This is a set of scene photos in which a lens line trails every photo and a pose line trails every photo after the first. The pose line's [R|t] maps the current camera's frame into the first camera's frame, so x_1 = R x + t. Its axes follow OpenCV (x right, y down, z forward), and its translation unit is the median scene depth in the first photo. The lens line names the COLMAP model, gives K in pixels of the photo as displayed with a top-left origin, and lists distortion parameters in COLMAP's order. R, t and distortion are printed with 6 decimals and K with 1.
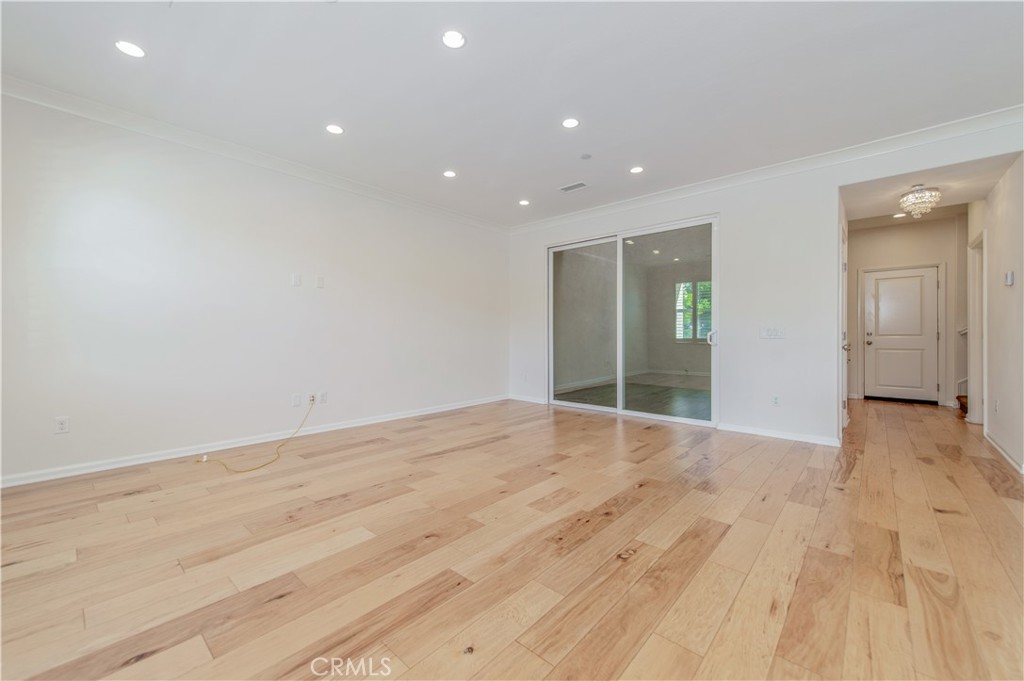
lens RADIAL K [[393.7, 0, 533.3], [0, 393.7, 360.9], [0, 0, 1]] dist [0.007884, -0.000392]
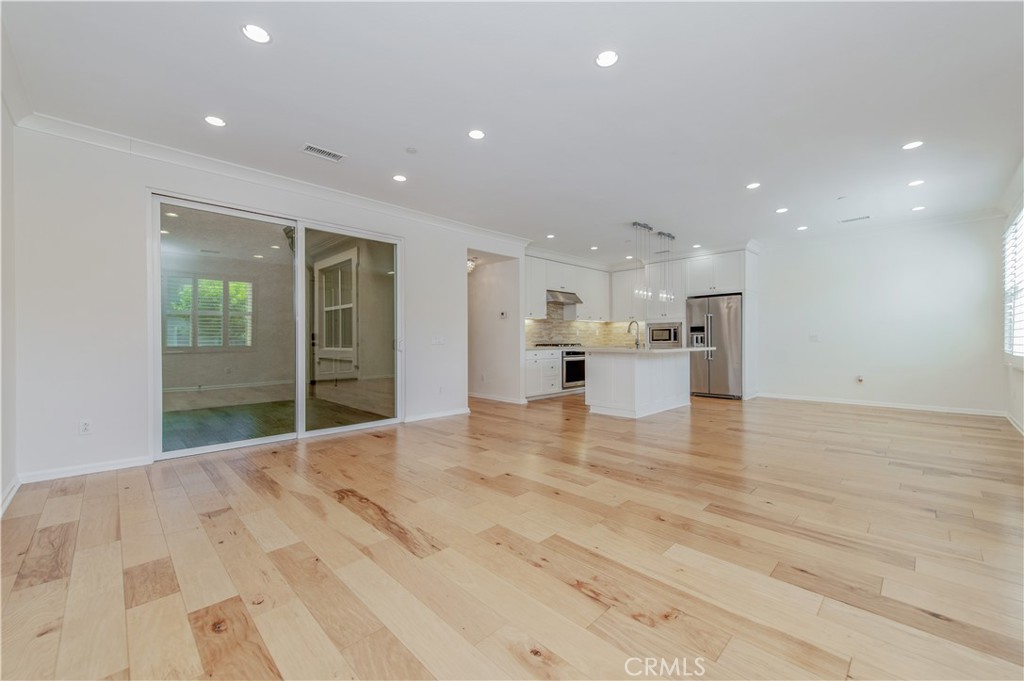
lens RADIAL K [[404.8, 0, 487.6], [0, 404.8, 342.9], [0, 0, 1]] dist [0.009308, -0.000463]
pose [[0.129181, -0.005750, 0.991604, -1.034701], [0.070059, 0.997537, -0.003343, -0.059272], [-0.989143, 0.069902, 0.129265, 0.921566]]
